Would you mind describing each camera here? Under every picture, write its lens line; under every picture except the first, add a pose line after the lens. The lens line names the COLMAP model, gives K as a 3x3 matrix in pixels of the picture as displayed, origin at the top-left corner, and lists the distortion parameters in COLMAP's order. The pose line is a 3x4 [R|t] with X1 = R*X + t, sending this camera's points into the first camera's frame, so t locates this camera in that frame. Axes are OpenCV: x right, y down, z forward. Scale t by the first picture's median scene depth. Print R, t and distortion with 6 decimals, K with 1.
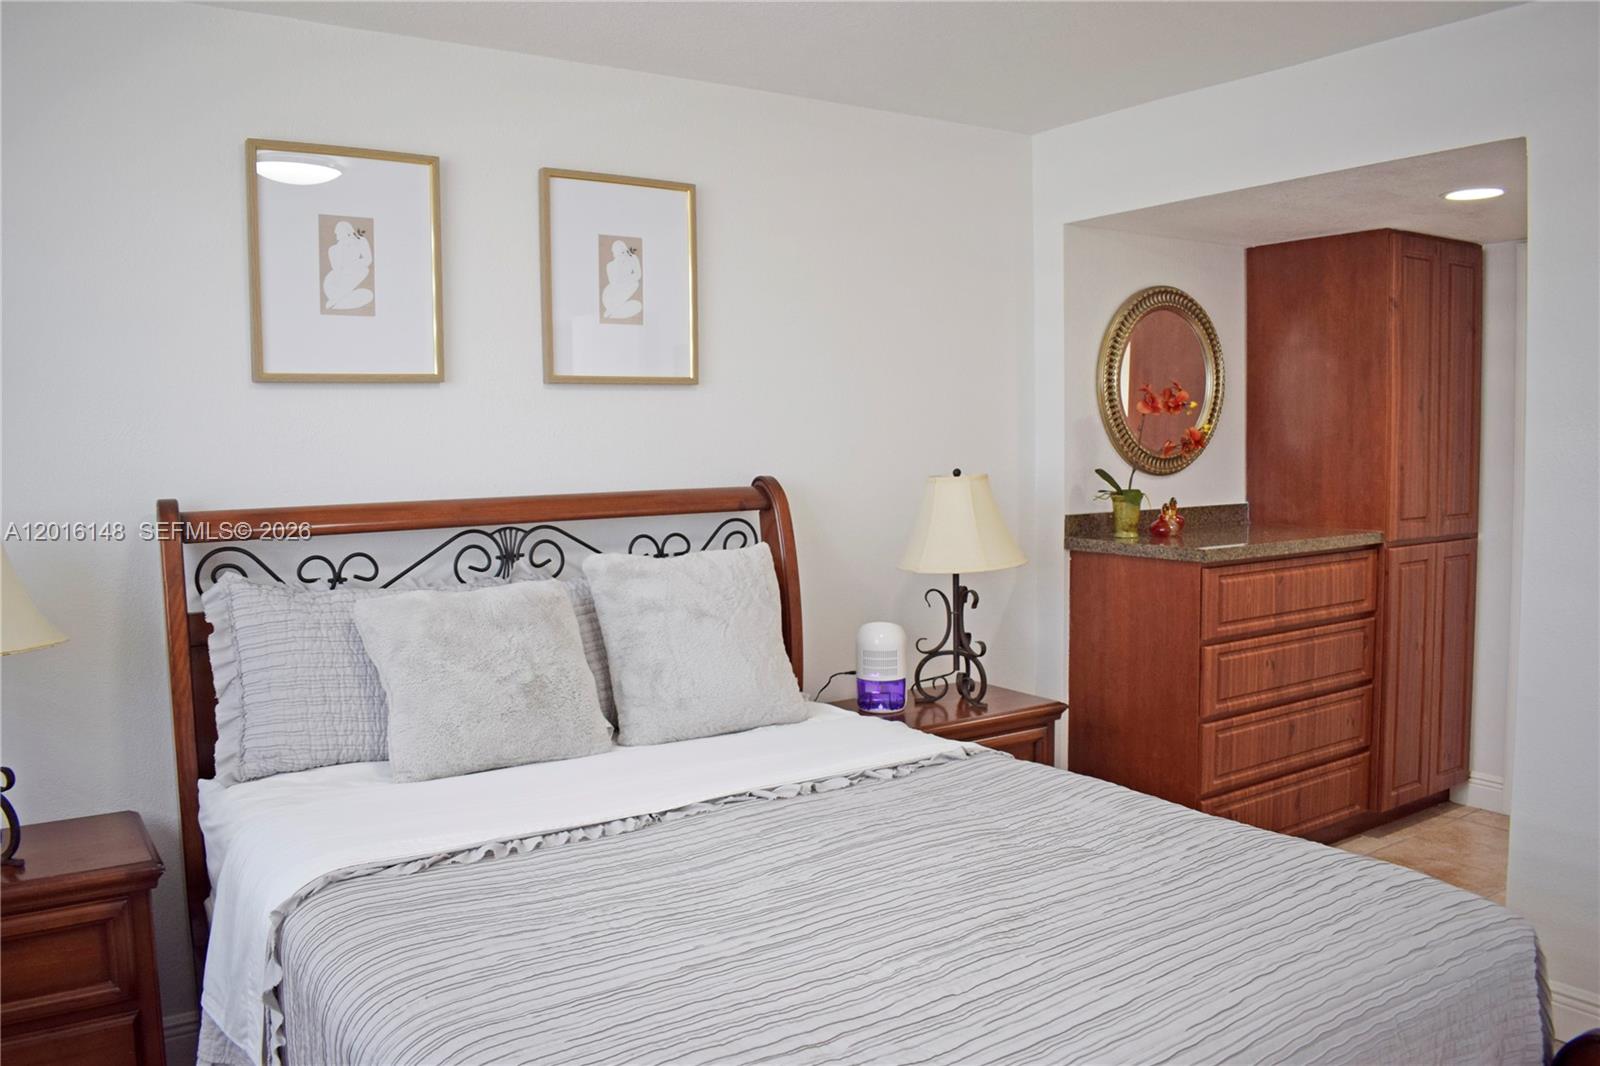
lens RADIAL K [[1231.2, 0, 800.0], [0, 1231.2, 533.0], [0, 0, 1]] dist [-0.092842, 0.001721]
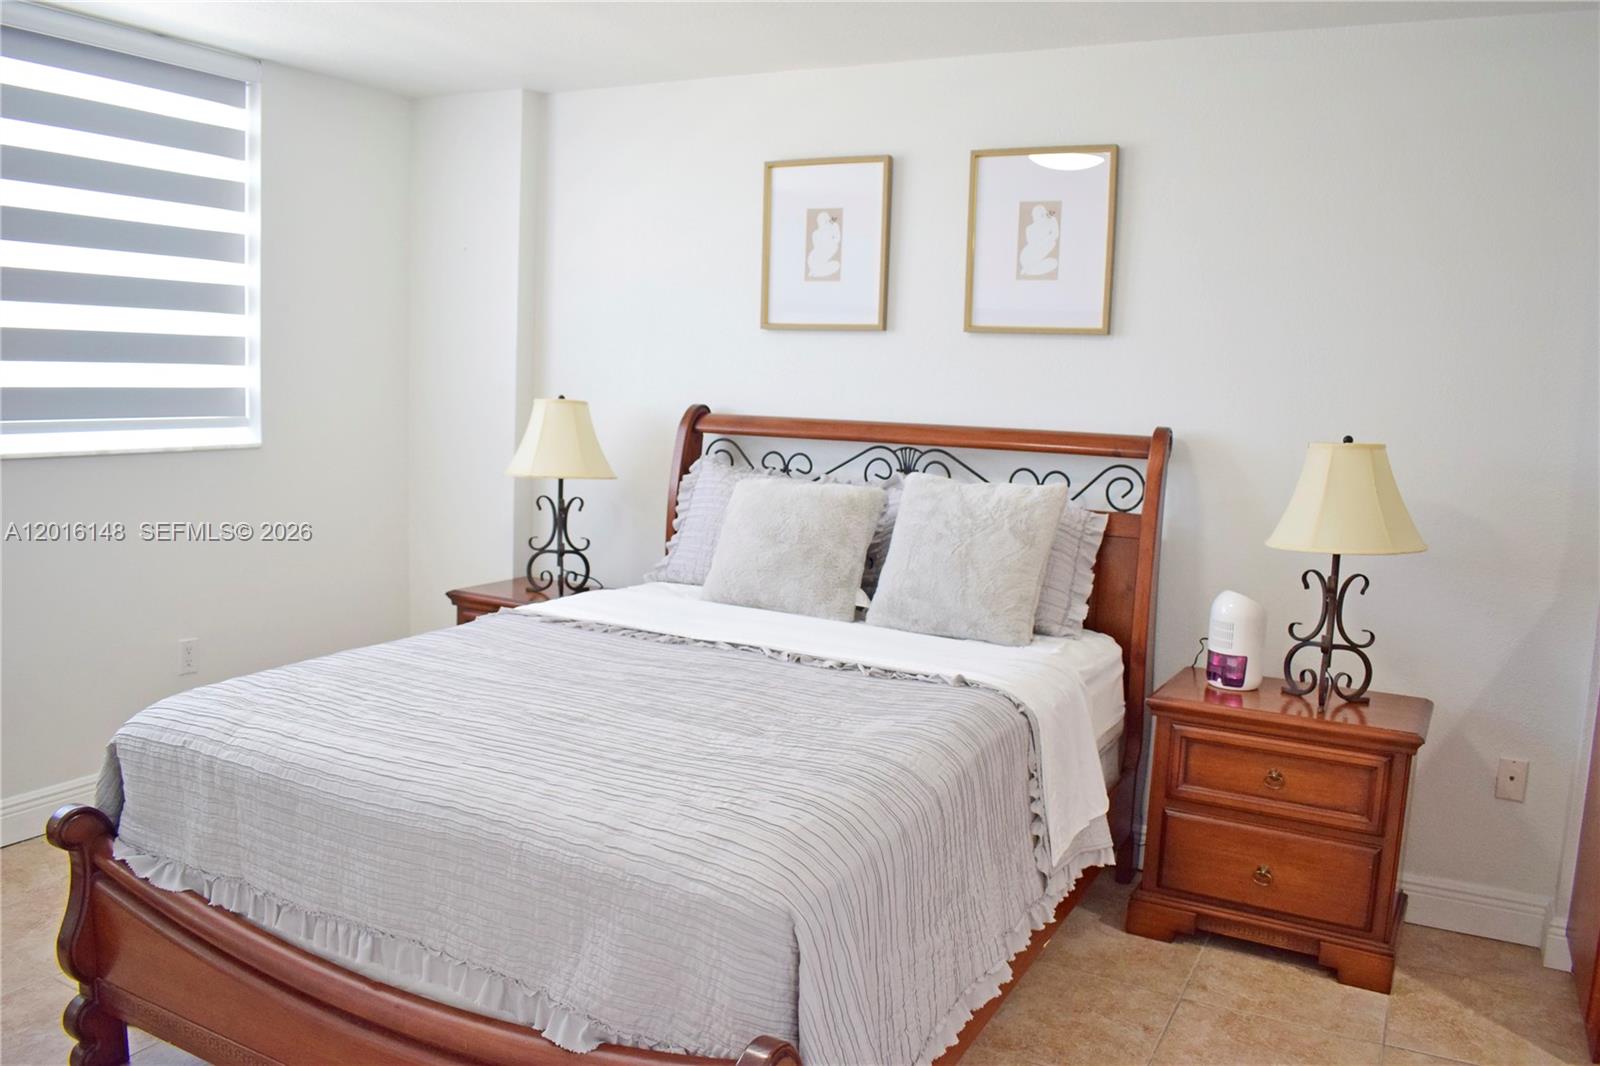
lens RADIAL K [[1220.0, 0, 801.3], [0, 1220.0, 481.7], [0, 0, 1]] dist [-0.077915, 0.003093]
pose [[0.476534, 0.100675, -0.873373, 0.820301], [-0.117805, 0.991775, 0.050046, -0.019804], [0.871227, 0.079039, 0.484475, 0.321513]]
